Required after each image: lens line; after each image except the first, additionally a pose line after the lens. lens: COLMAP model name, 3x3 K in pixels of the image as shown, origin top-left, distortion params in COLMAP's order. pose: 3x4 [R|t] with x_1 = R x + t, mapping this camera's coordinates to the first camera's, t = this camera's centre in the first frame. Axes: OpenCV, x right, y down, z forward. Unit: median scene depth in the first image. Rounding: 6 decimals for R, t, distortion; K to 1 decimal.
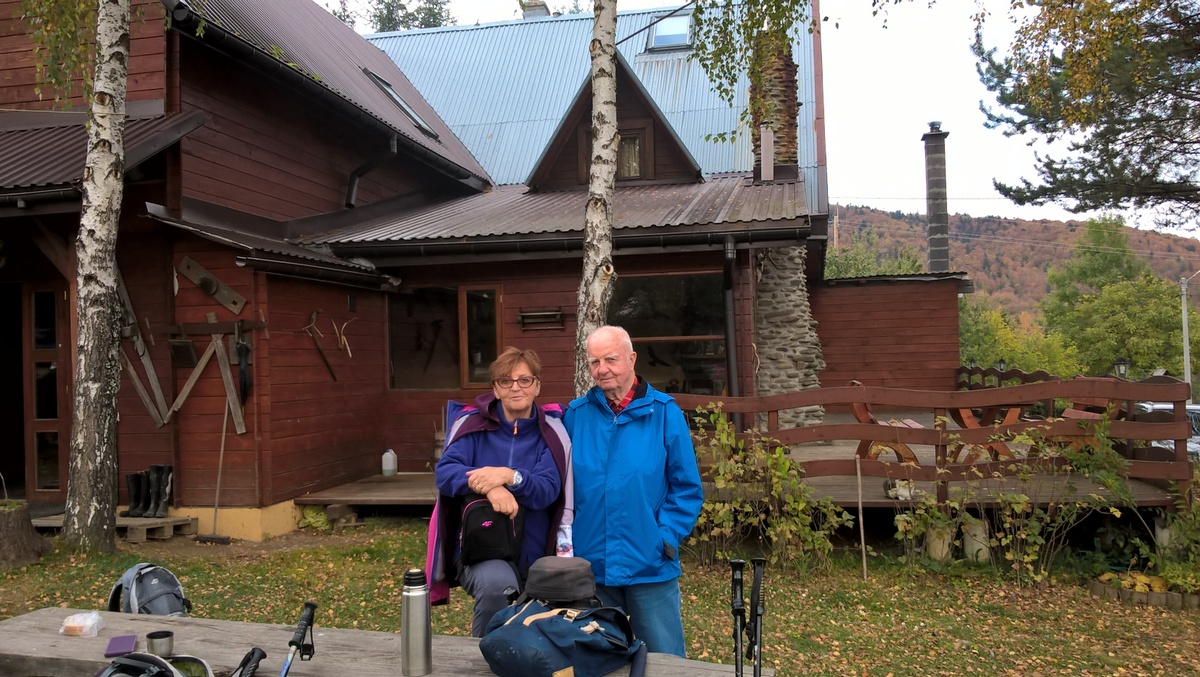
lens RADIAL K [[974.1, 0, 600.0], [0, 974.1, 338.5], [0, 0, 1]] dist [0.060319, -0.194683]
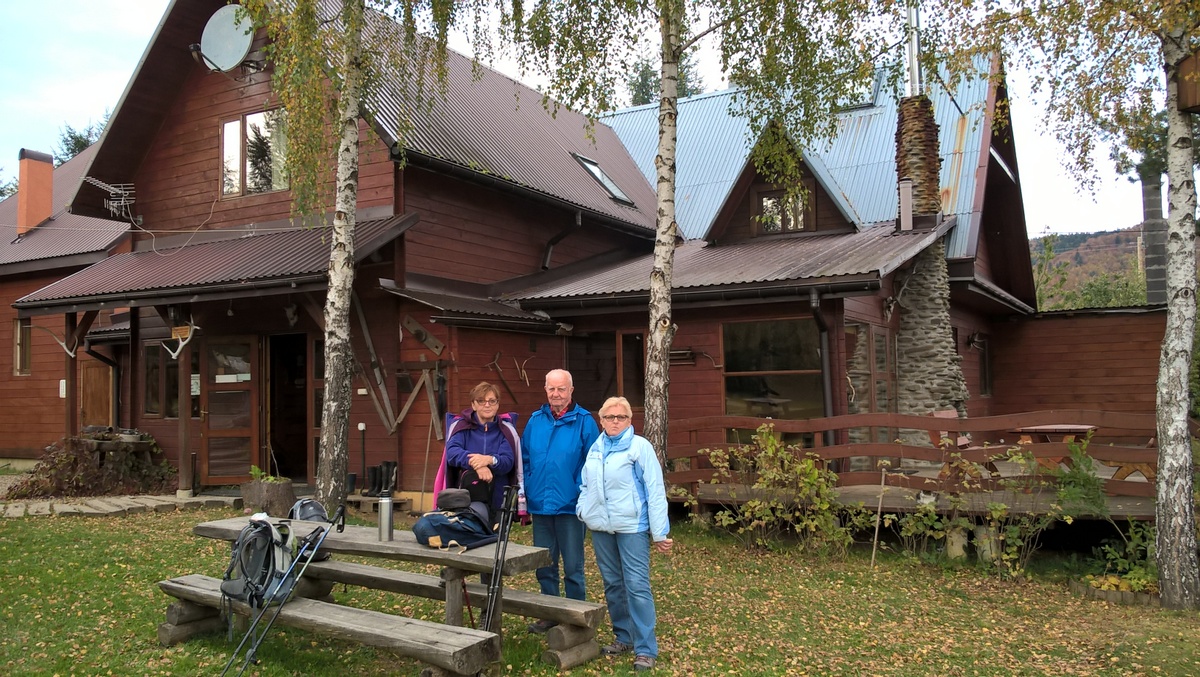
lens RADIAL K [[974.1, 0, 600.0], [0, 974.1, 338.5], [0, 0, 1]] dist [0.060319, -0.194683]
pose [[0.951664, -0.008118, -0.307033, 0.283379], [-0.000946, 0.999568, -0.029361, -0.007738], [0.307139, 0.028233, 0.951246, -0.267677]]
